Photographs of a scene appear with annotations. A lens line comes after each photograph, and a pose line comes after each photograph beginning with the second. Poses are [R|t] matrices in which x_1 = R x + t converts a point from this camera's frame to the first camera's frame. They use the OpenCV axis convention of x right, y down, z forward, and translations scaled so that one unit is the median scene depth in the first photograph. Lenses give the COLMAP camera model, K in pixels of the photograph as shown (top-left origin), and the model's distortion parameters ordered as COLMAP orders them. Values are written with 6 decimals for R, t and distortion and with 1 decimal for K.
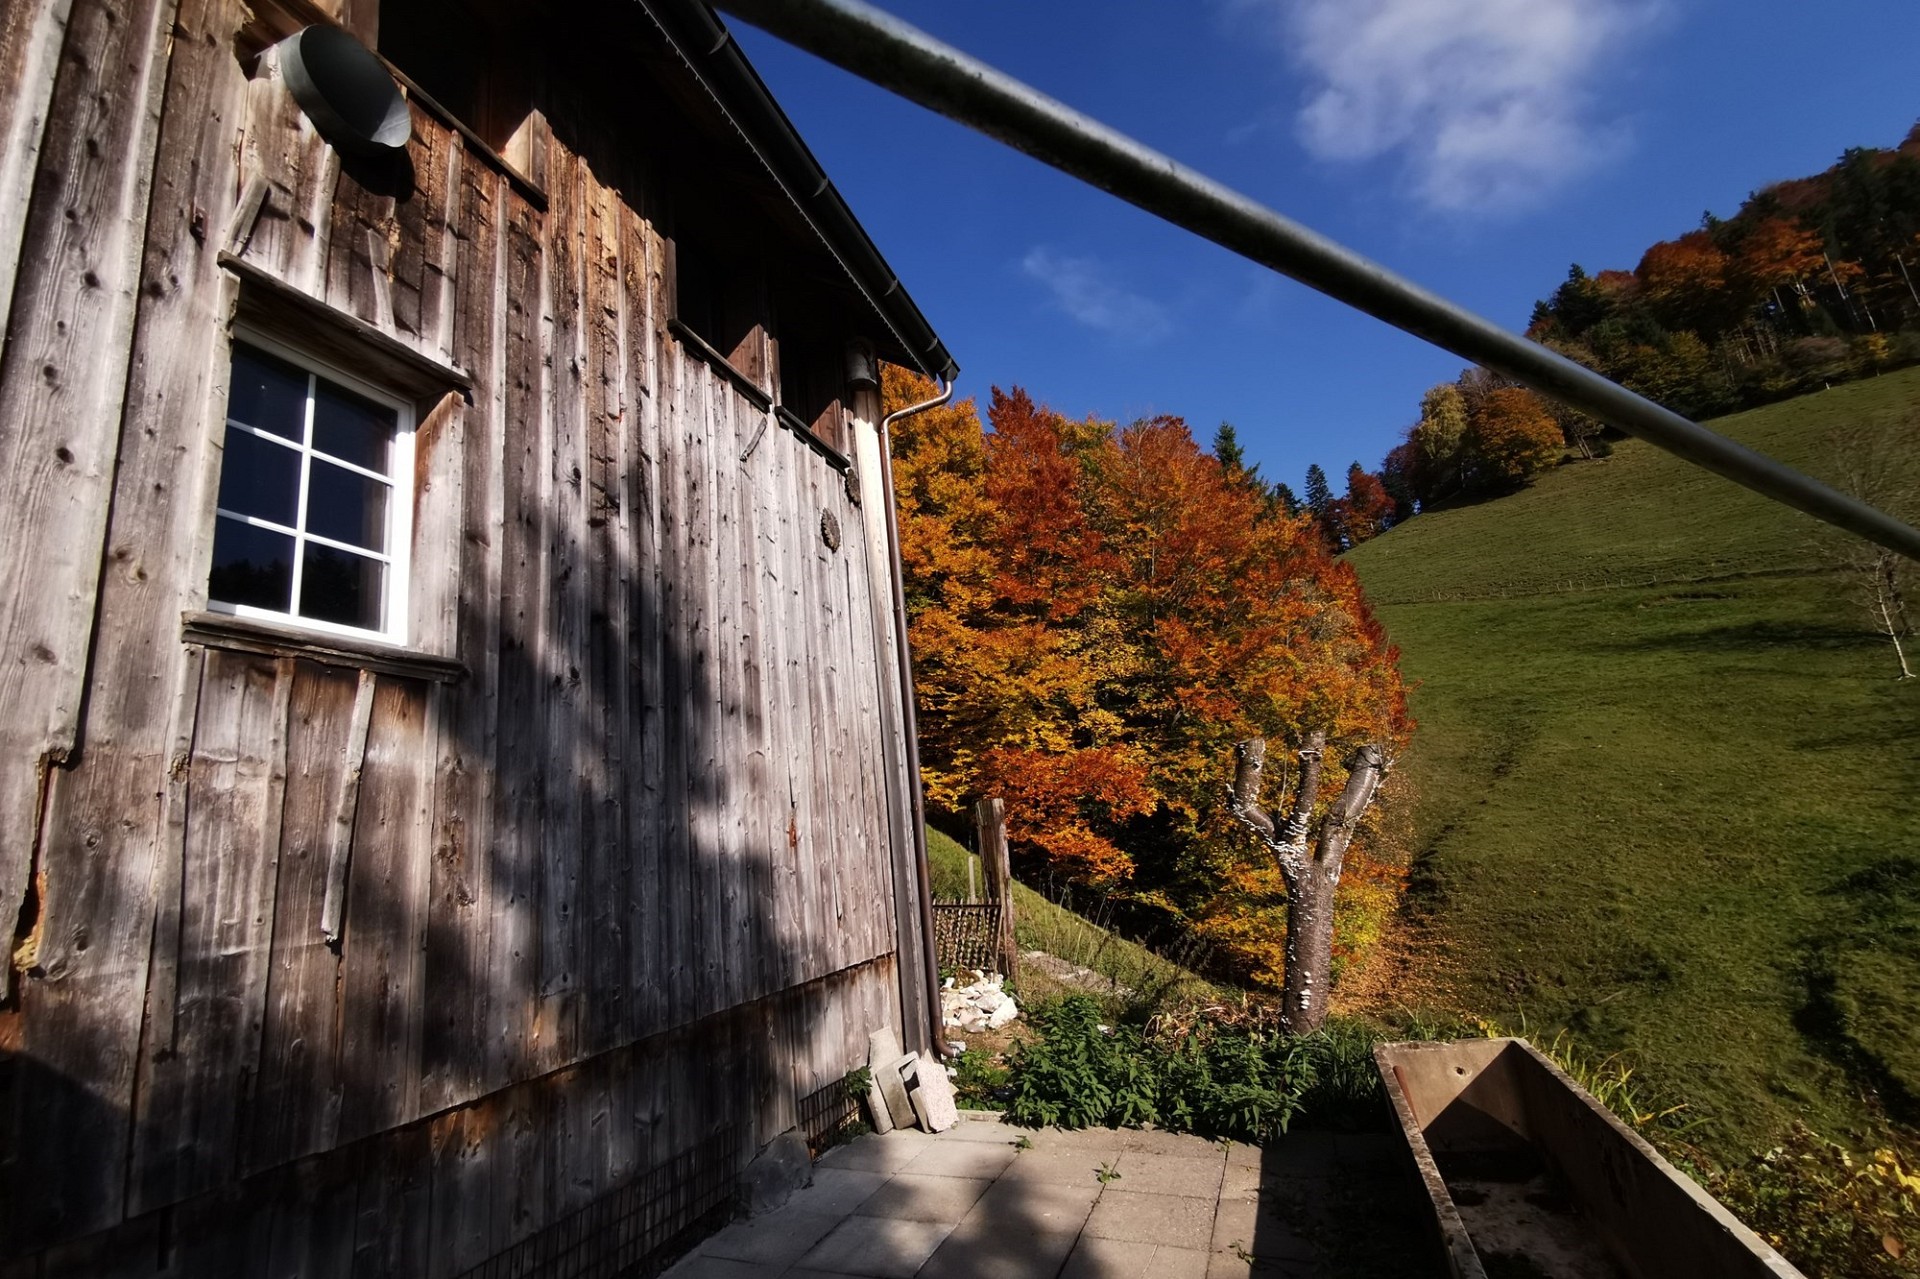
lens RADIAL K [[980.2, 0, 960.0], [0, 980.2, 639.5], [0, 0, 1]] dist [0.036635, 0.000064]
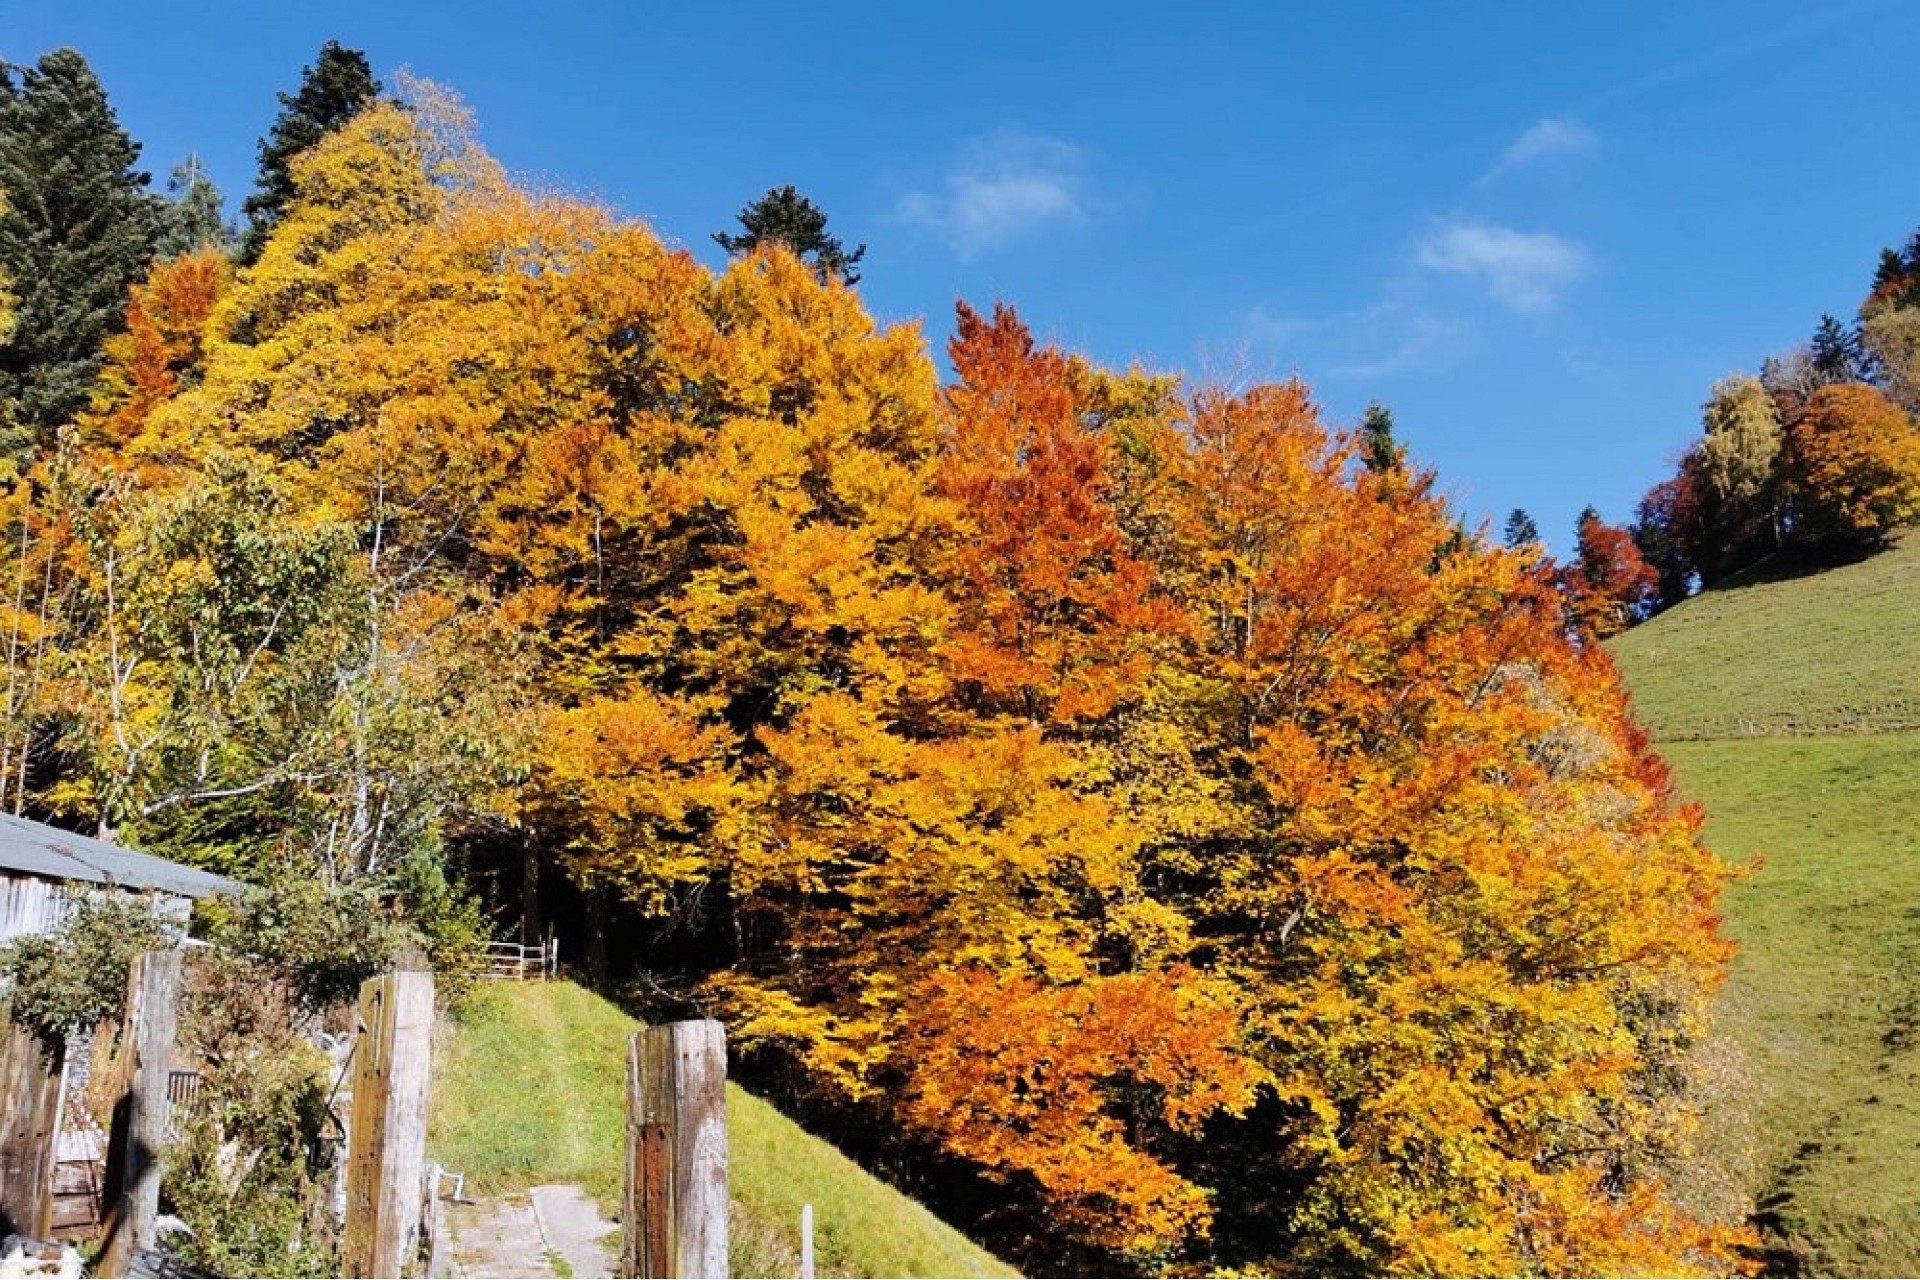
lens RADIAL K [[1617.3, 0, 960.0], [0, 1617.3, 640.0], [0, 0, 1]] dist [0.048995, -0.007124]
pose [[0.999601, 0.022419, 0.017161, 0.025291], [-0.020535, 0.994466, -0.103031, 0.024738], [-0.019376, 0.102638, 0.994530, 0.133163]]
